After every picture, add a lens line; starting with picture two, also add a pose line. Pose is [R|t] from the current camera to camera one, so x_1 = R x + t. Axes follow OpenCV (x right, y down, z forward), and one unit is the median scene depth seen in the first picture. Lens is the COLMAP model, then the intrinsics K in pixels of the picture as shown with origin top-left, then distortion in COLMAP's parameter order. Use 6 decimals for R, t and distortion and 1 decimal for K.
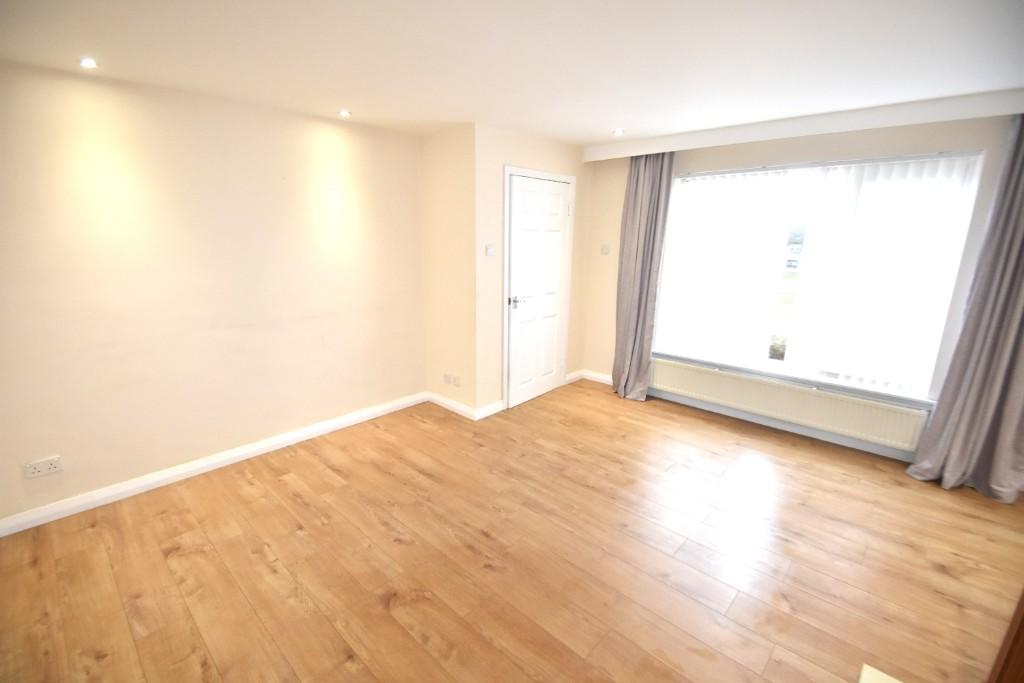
lens RADIAL K [[453.0, 0, 496.3], [0, 453.0, 352.9], [0, 0, 1]] dist [0.018171, -0.017629]
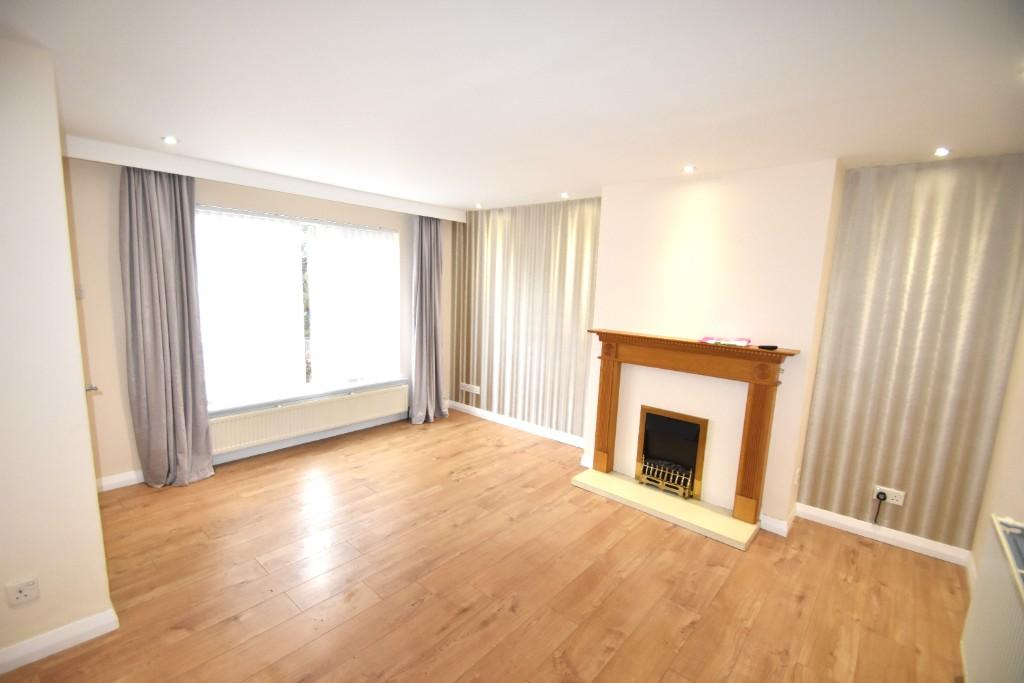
lens RADIAL K [[453.0, 0, 496.3], [0, 453.0, 352.9], [0, 0, 1]] dist [0.018171, -0.017629]
pose [[-0.037762, -0.159450, 0.986484, -0.526837], [0.221704, 0.961248, 0.163858, -0.141302], [-0.974382, 0.224895, -0.000948, 0.523156]]
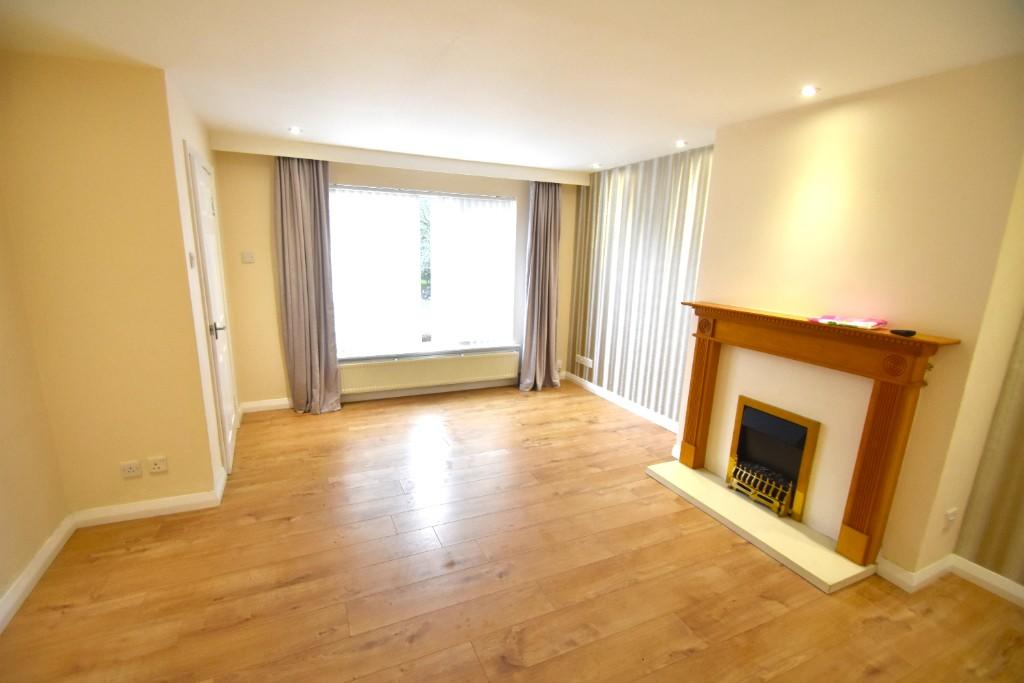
lens RADIAL K [[453.0, 0, 496.3], [0, 453.0, 352.9], [0, 0, 1]] dist [0.018171, -0.017629]
pose [[0.378851, -0.202520, 0.903027, -0.474797], [0.213129, 0.968627, 0.127817, -0.076749], [-0.900582, 0.144038, 0.410128, 0.304318]]
